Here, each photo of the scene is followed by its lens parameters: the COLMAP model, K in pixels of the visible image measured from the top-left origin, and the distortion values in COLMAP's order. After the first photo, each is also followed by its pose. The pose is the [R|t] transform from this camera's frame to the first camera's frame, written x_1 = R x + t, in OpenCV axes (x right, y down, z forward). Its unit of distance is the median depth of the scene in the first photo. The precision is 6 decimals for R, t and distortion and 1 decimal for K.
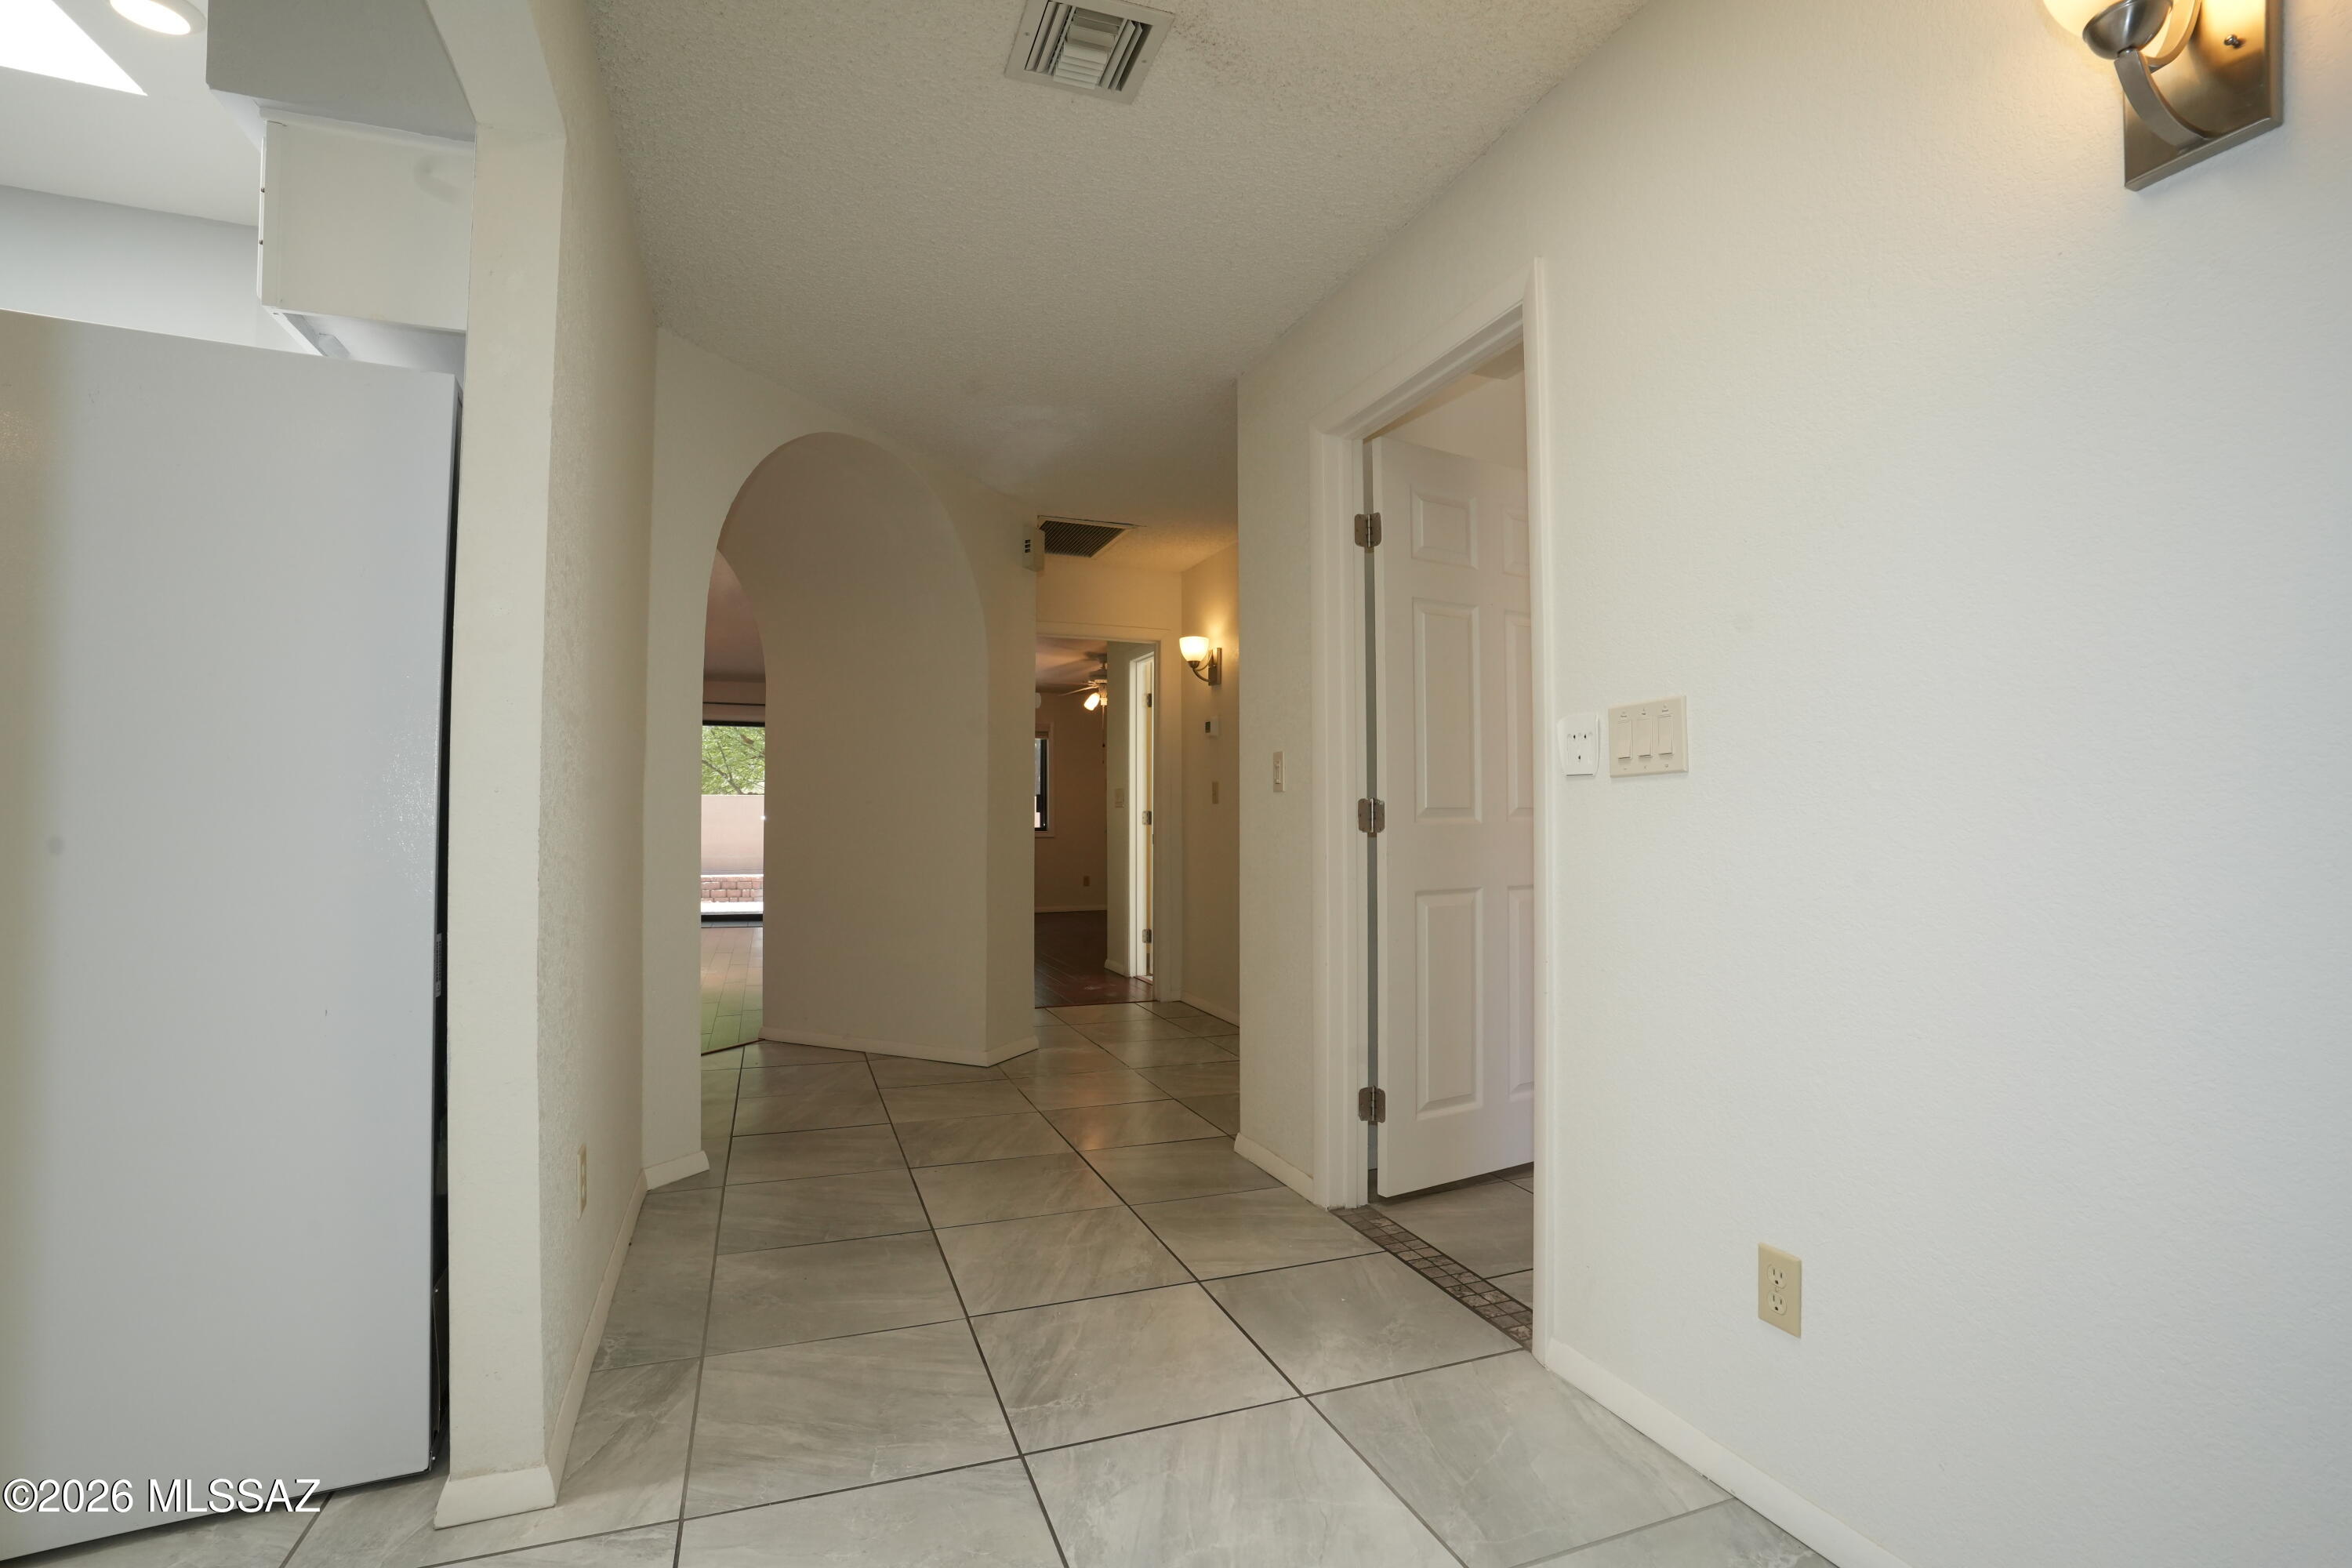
lens RADIAL K [[1093.3, 0, 1184.8], [0, 1093.3, 775.1], [0, 0, 1]] dist [-0.083617, 0.037876]
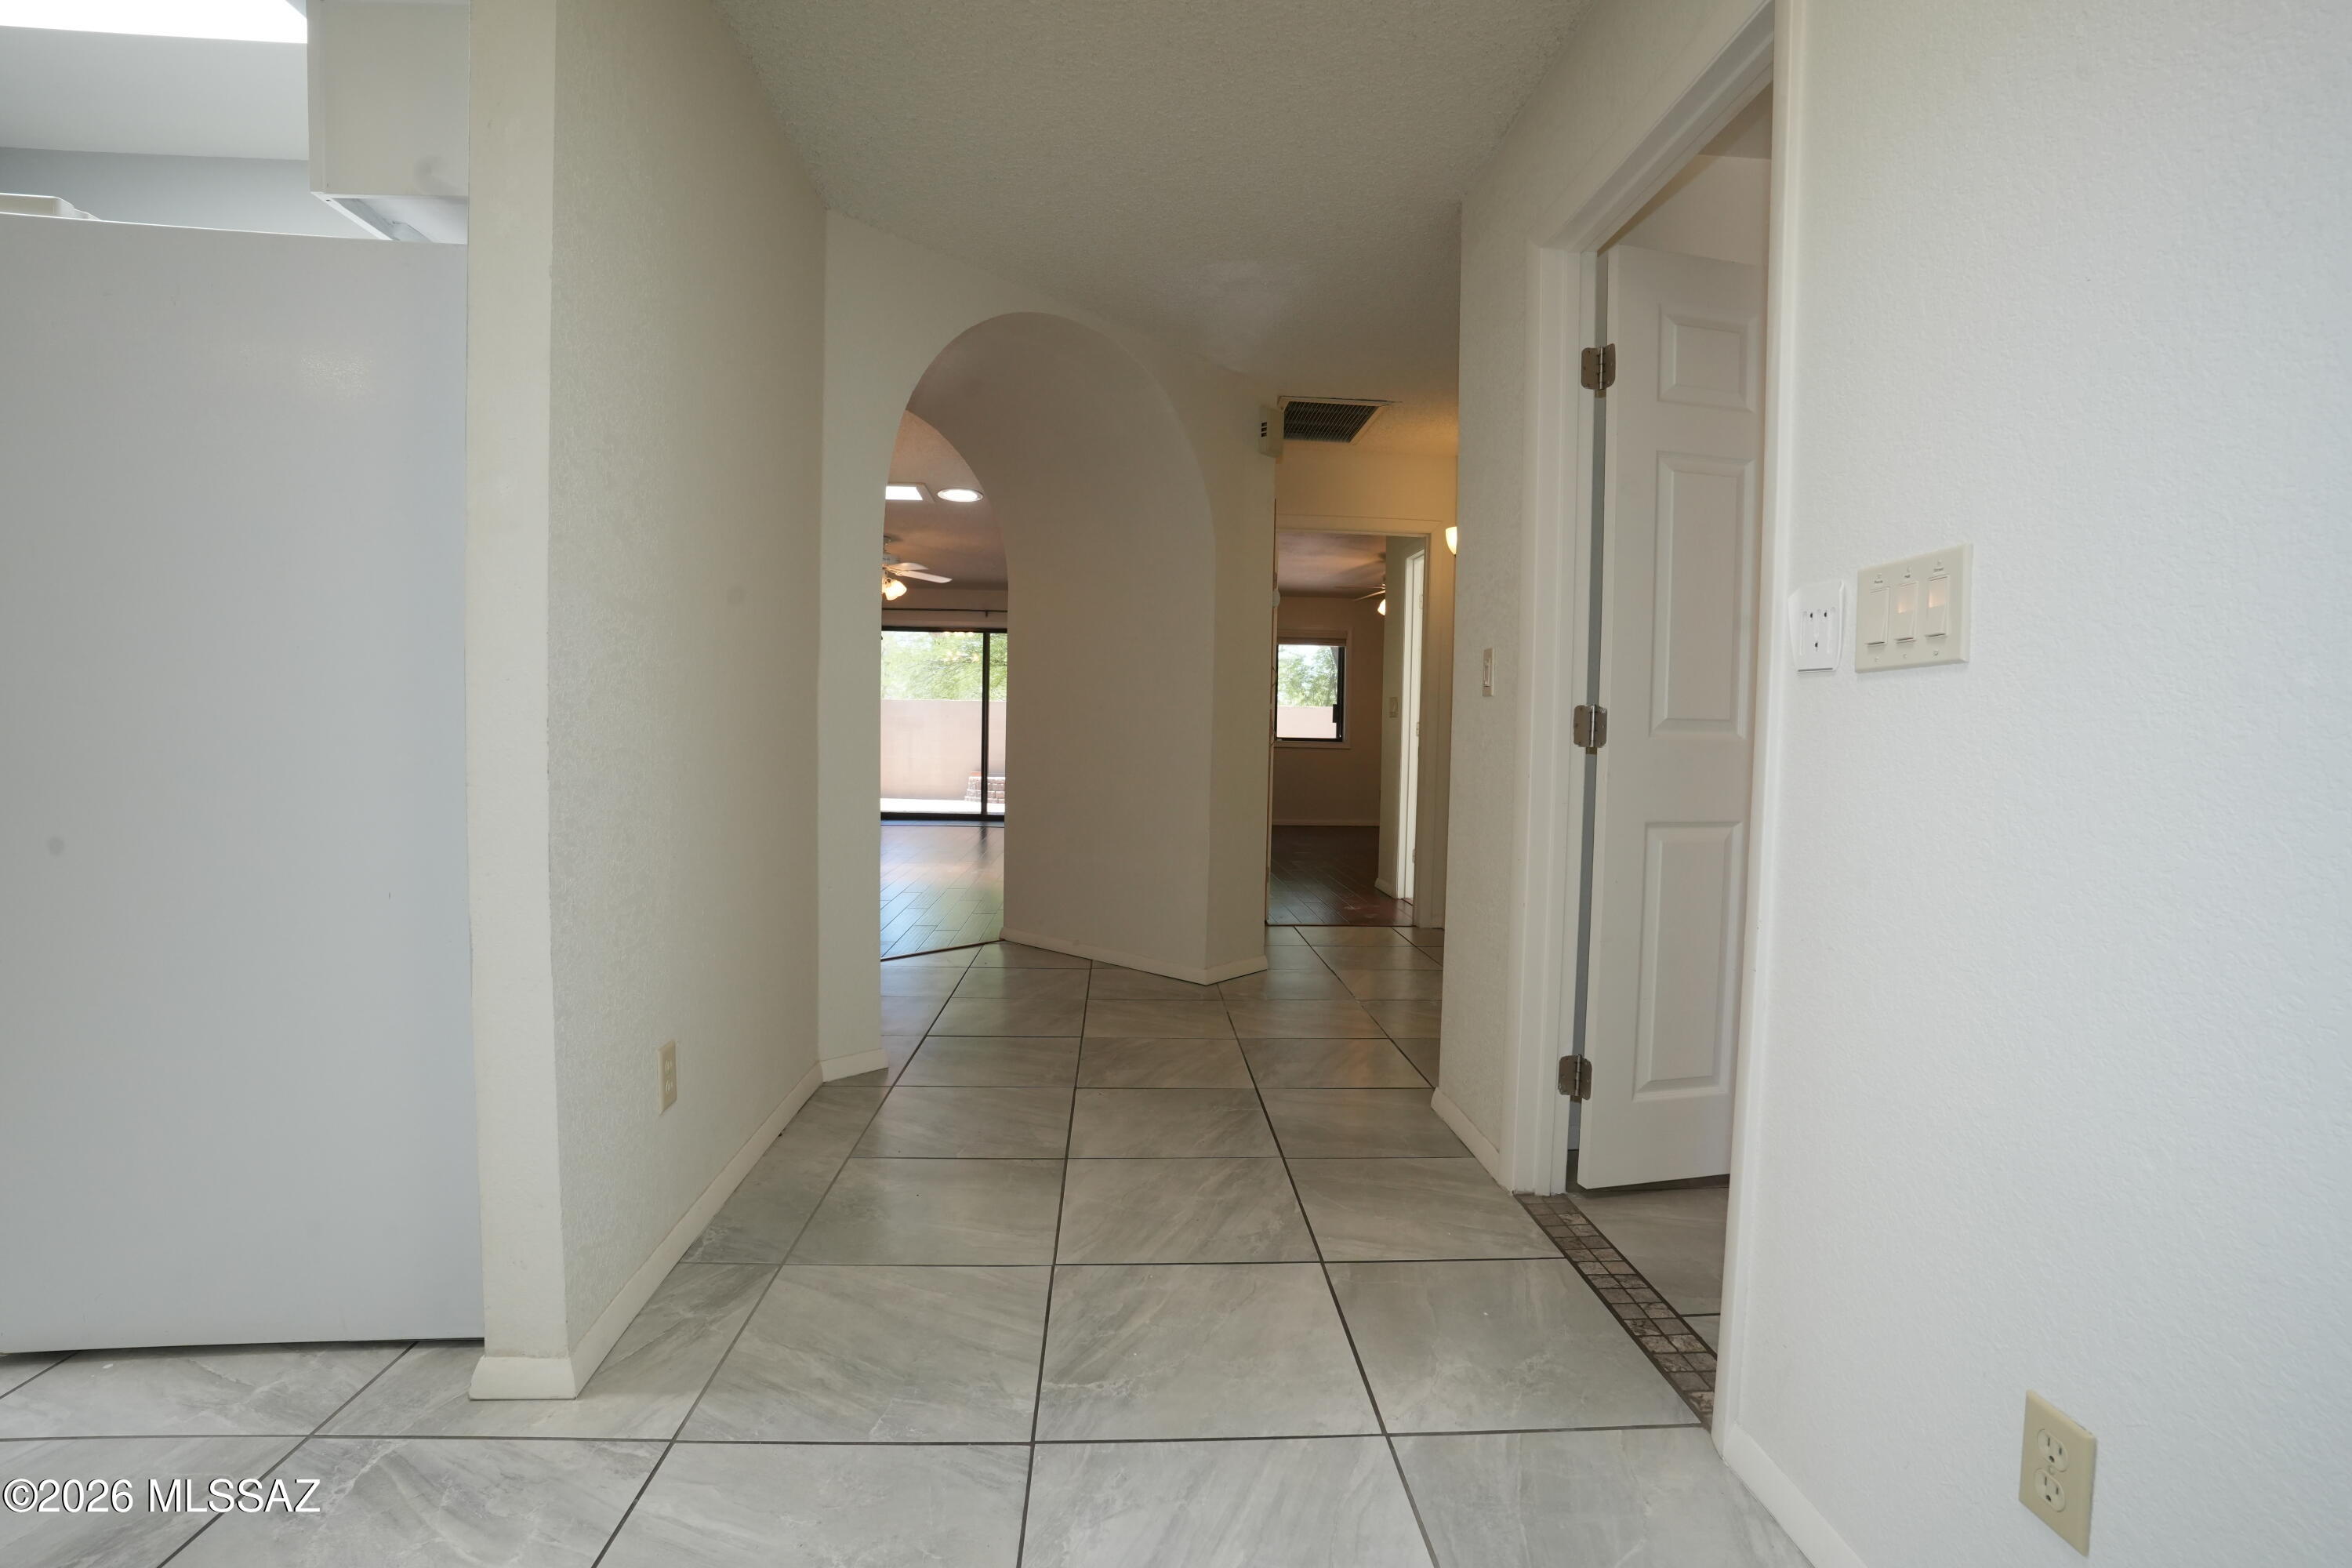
lens RADIAL K [[1093.3, 0, 1184.8], [0, 1093.3, 775.1], [0, 0, 1]] dist [-0.083617, 0.037876]
pose [[0.952730, 0.032009, -0.302127, 0.172040], [-0.007780, 0.996679, 0.081058, 0.014231], [0.303719, -0.074876, 0.949815, 0.195987]]
